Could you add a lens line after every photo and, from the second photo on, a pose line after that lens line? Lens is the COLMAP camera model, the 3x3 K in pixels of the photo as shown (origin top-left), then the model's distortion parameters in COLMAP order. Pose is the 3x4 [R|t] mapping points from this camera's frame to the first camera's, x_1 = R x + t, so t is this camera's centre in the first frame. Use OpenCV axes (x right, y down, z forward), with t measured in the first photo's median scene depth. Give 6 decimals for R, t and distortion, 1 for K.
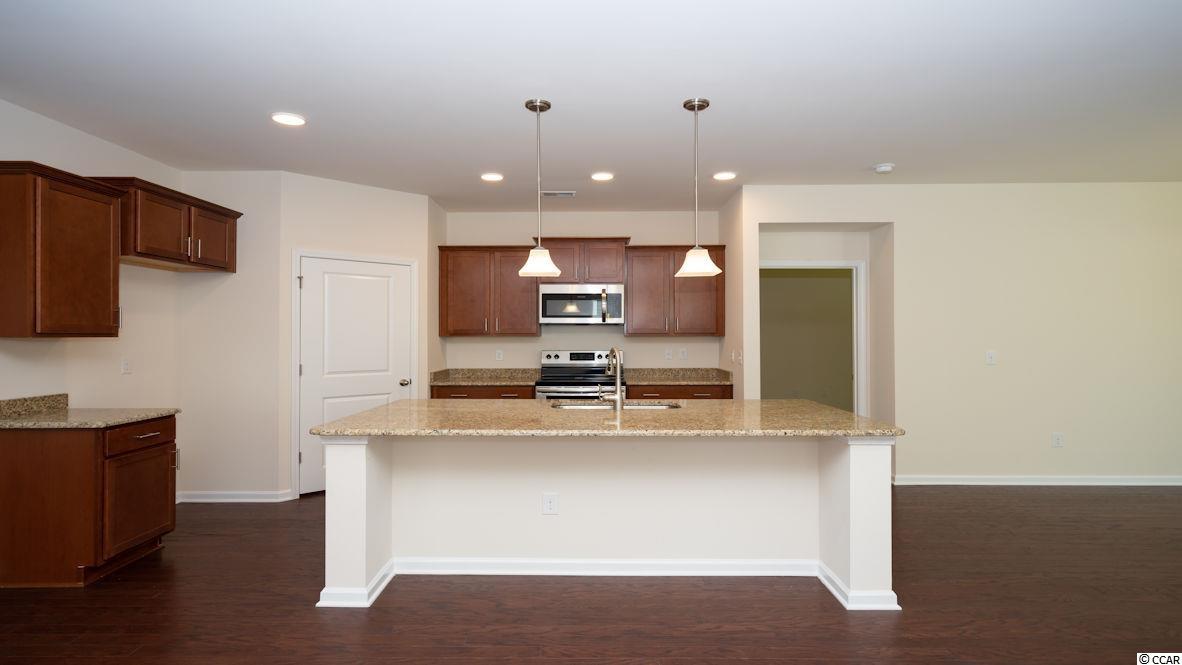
lens RADIAL K [[634.6, 0, 580.7], [0, 634.6, 334.0], [0, 0, 1]] dist [-0.003821, 0.001305]
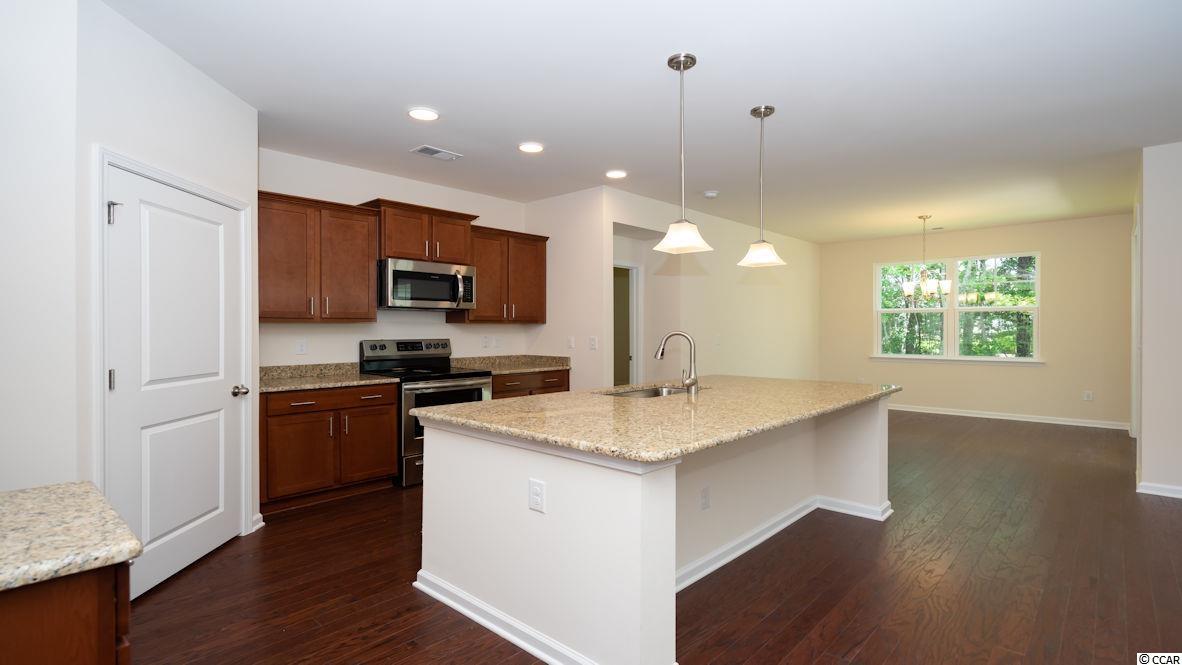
lens RADIAL K [[572.1, 0, 591.9], [0, 572.1, 327.2], [0, 0, 1]] dist [-0.036194, 0.000067]
pose [[0.658864, 0.002958, 0.752256, -0.456043], [-0.002649, 0.999995, -0.001612, 0.011047], [-0.752257, -0.000930, 0.658869, 0.336131]]
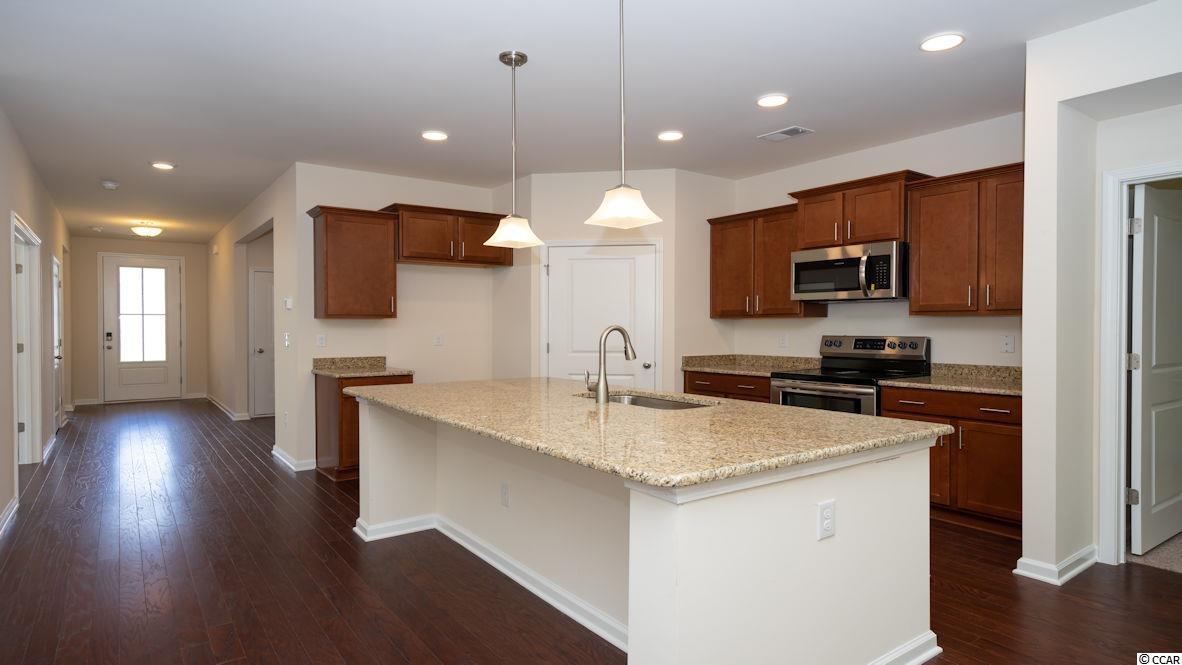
lens RADIAL K [[634.6, 0, 580.7], [0, 634.6, 334.0], [0, 0, 1]] dist [-0.003821, 0.001305]
pose [[0.595054, 0.011055, -0.803610, 0.434056], [0.001875, 0.999884, 0.015143, 0.012984], [0.803683, -0.010518, 0.594964, 0.318966]]
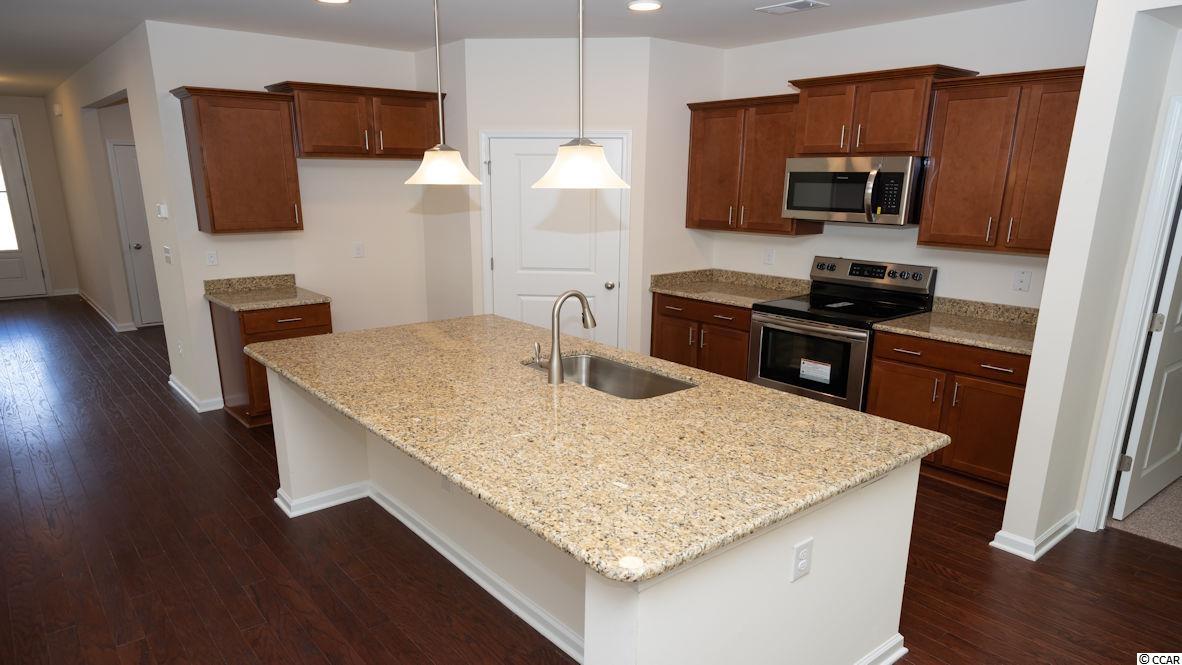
lens RADIAL K [[728.0, 0, 580.5], [0, 728.0, 383.9], [0, 0, 1]] dist [0.001774, -0.002669]
pose [[0.644427, 0.213909, -0.734137, 0.413193], [-0.003747, 0.960947, 0.276706, -0.061851], [0.764657, -0.175566, 0.620061, 0.338474]]
